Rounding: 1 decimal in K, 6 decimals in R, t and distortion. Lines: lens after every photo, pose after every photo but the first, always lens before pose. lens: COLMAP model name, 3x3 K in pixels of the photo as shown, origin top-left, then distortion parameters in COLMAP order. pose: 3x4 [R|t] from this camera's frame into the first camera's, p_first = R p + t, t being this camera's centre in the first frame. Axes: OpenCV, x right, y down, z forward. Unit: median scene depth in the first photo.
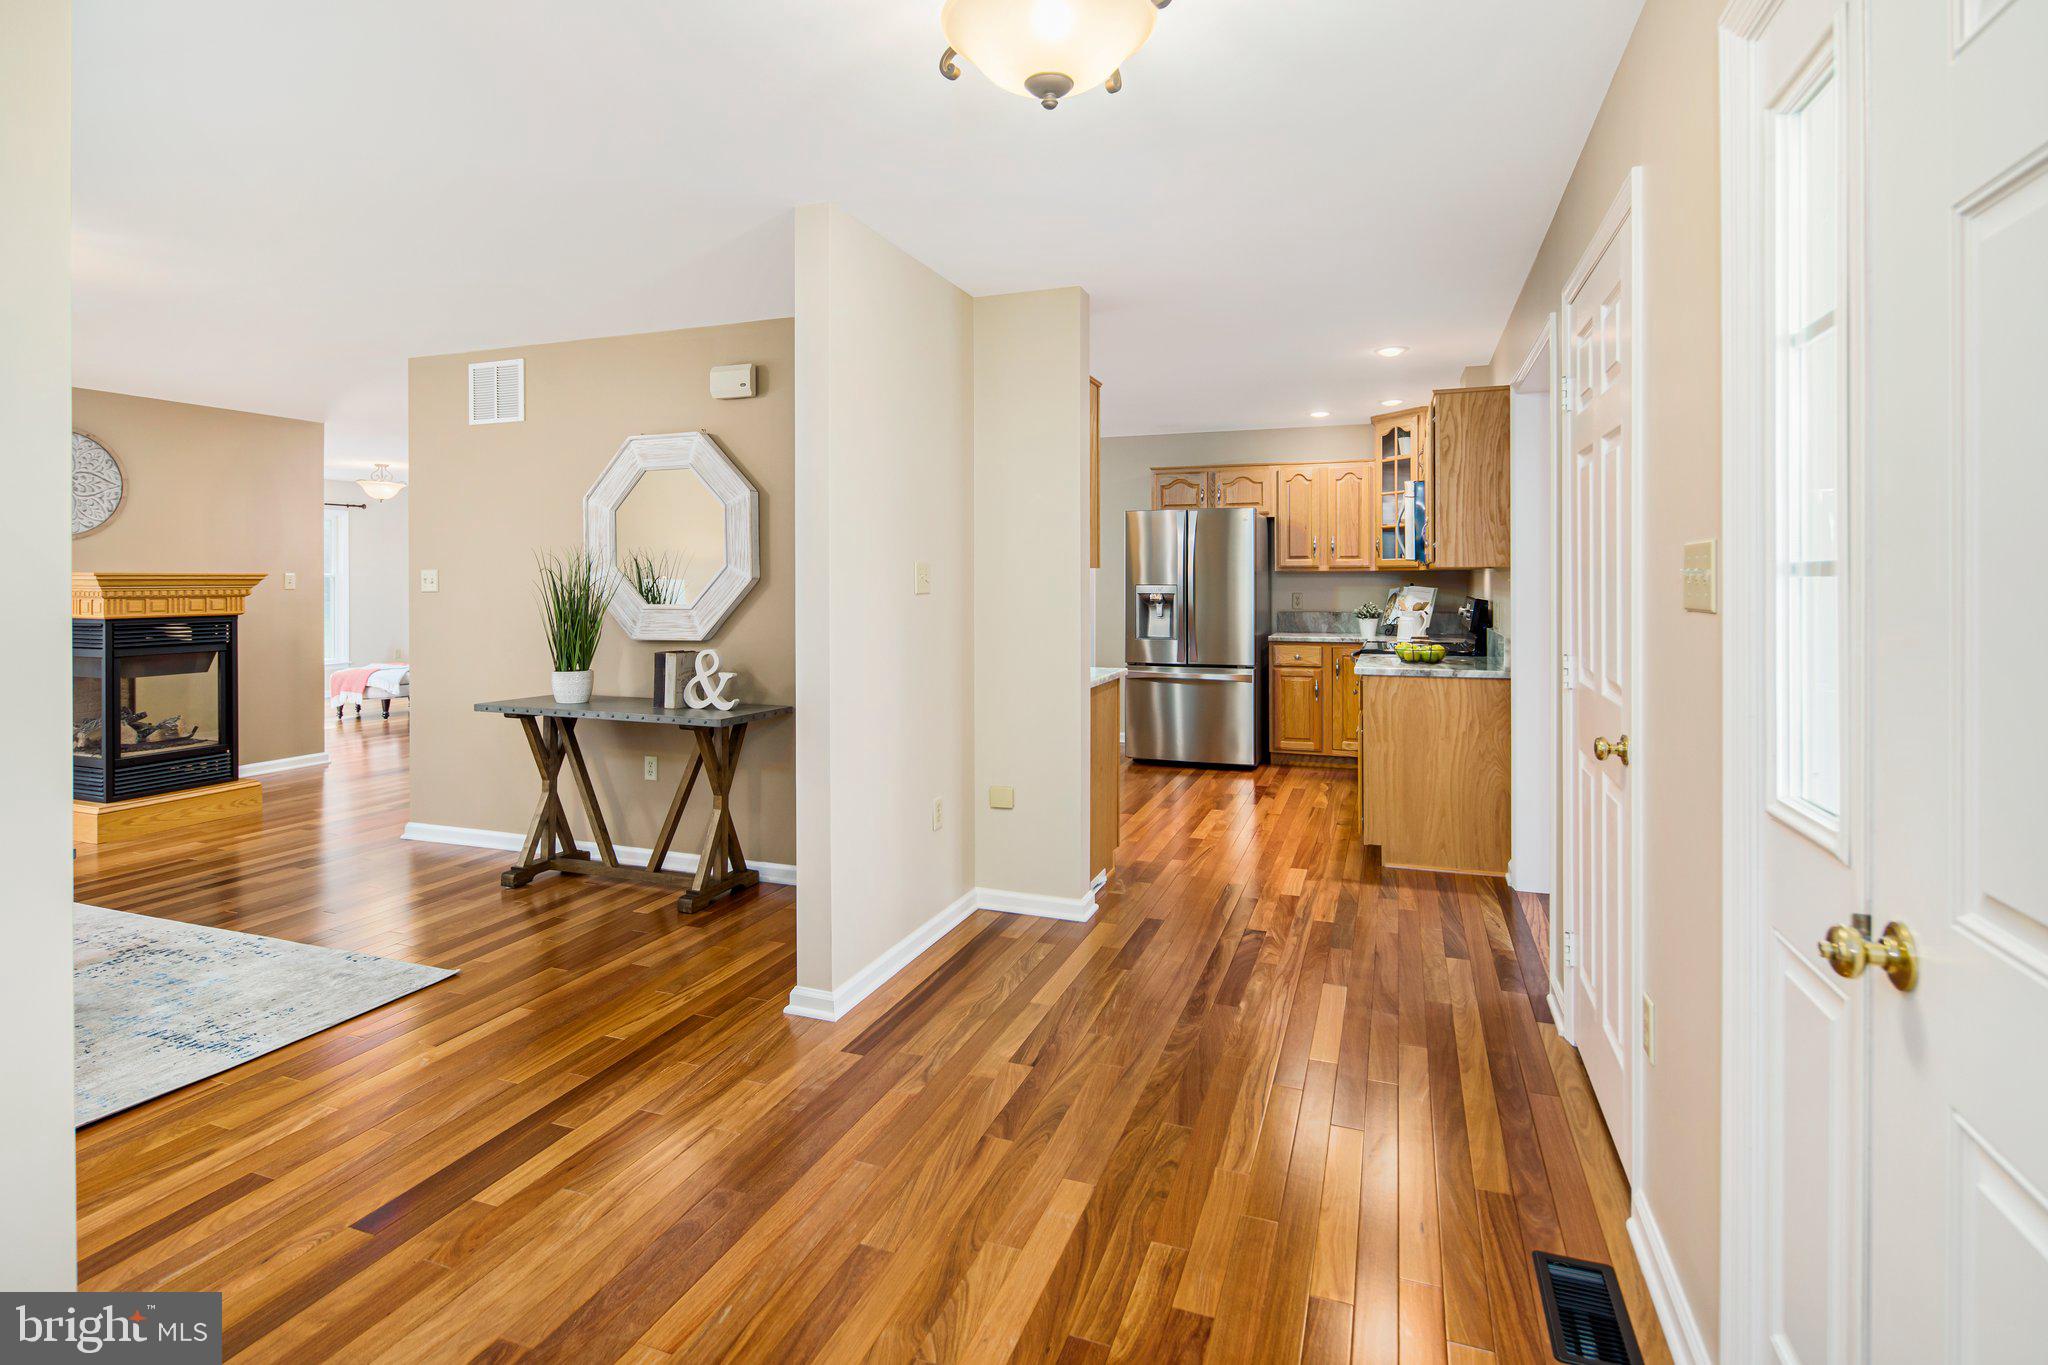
lens RADIAL K [[994.6, 0, 1034.6], [0, 994.6, 574.9], [0, 0, 1]] dist [-0.001143, -0.001513]
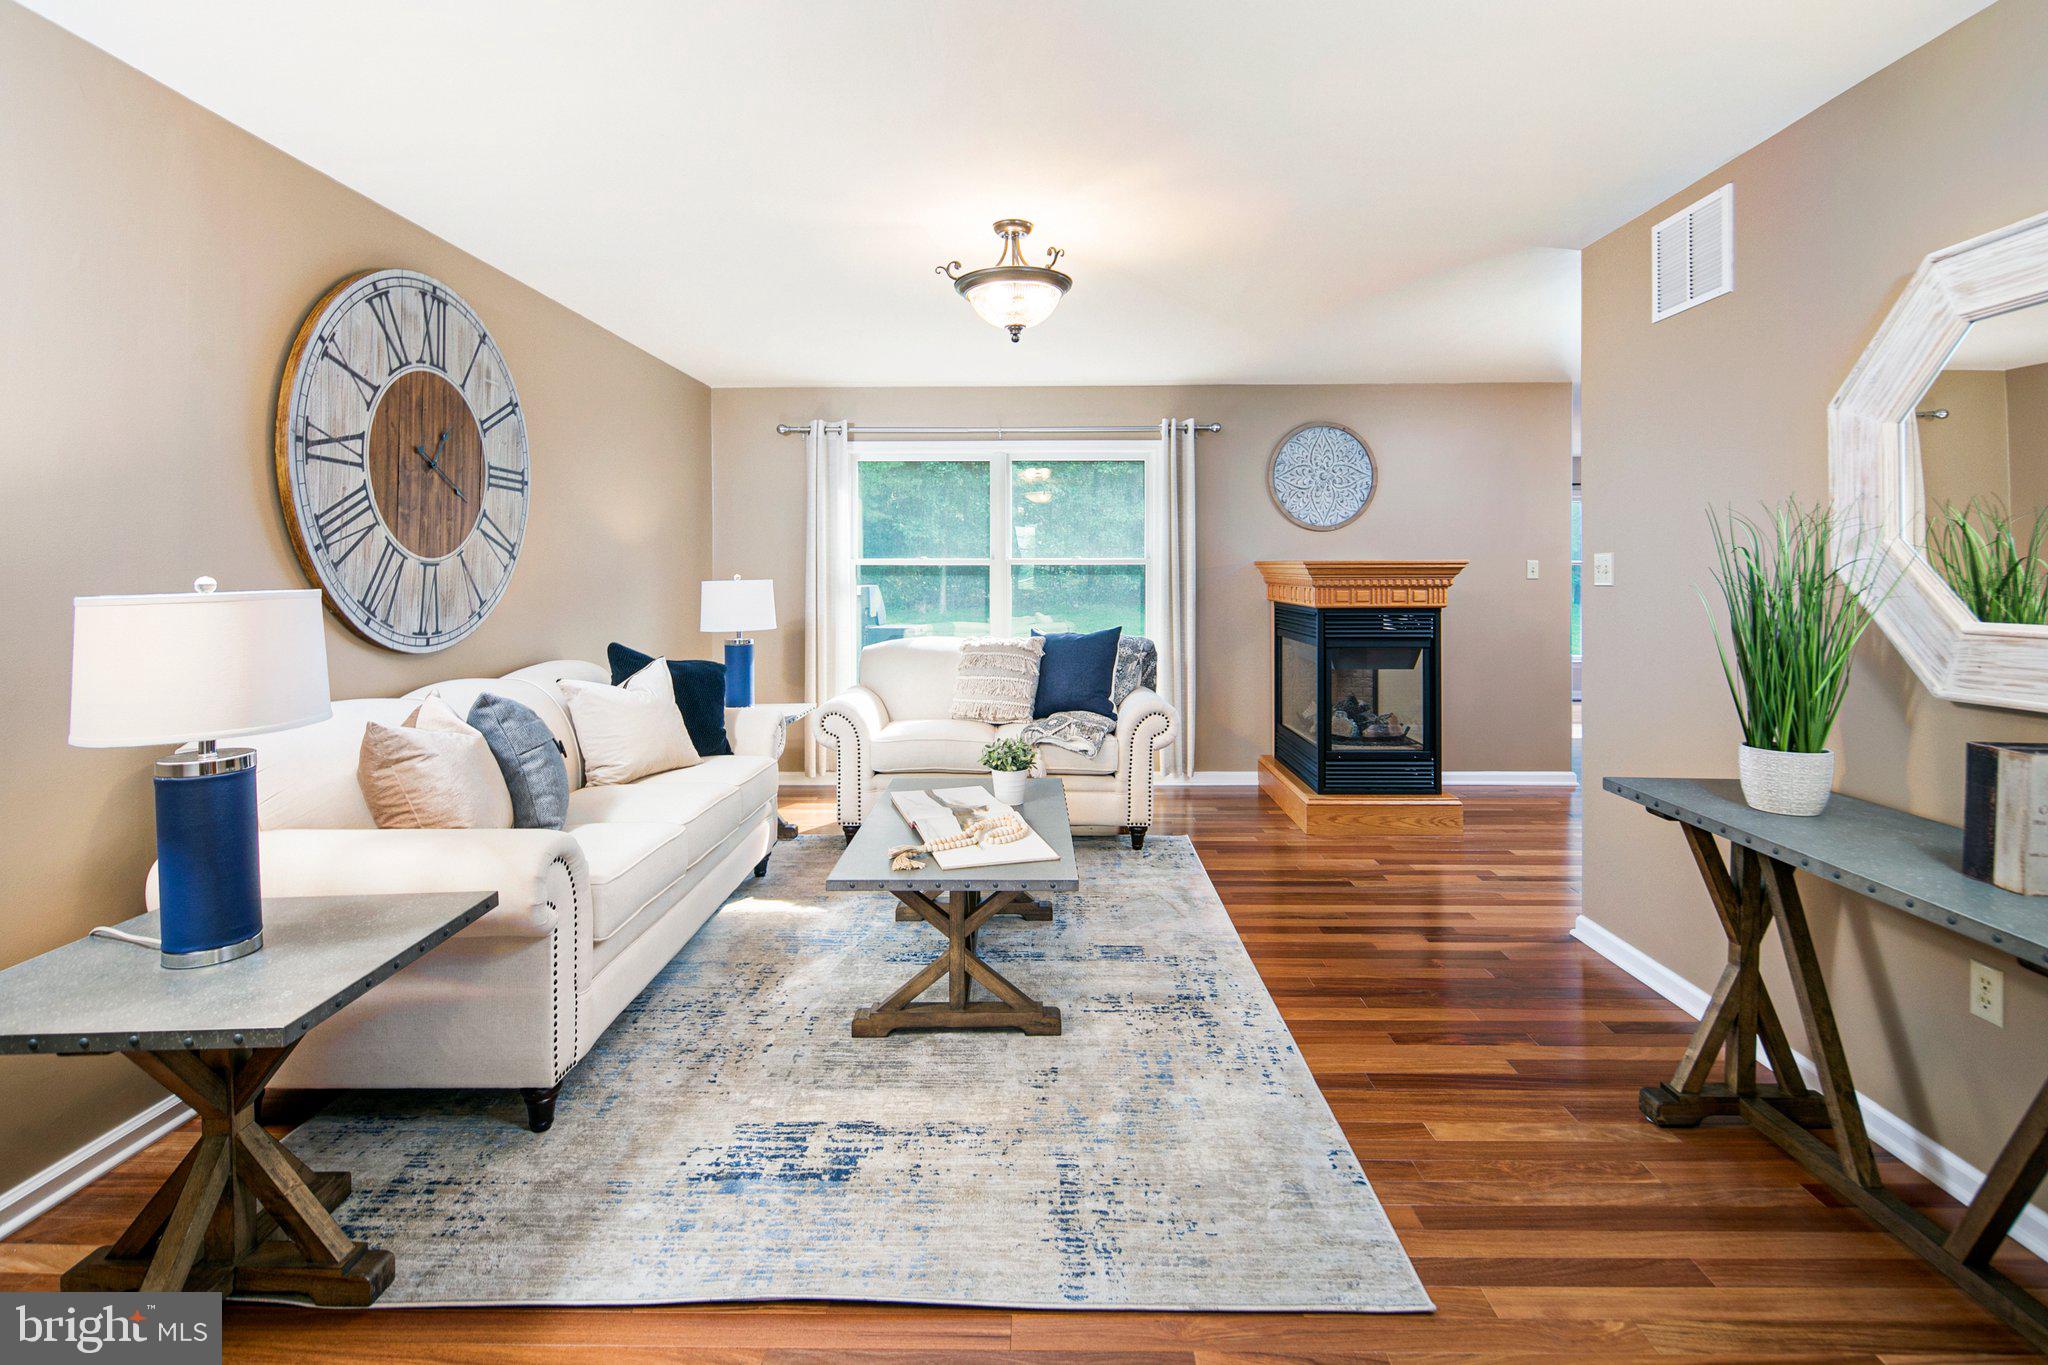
lens RADIAL K [[994.6, 0, 1034.6], [0, 994.6, 574.9], [0, 0, 1]] dist [-0.001143, -0.001513]
pose [[0.340653, 0.006551, -0.940166, -0.104413], [0.001664, 0.999970, 0.007571, 0.003800], [0.940188, -0.004144, 0.340632, 0.406083]]
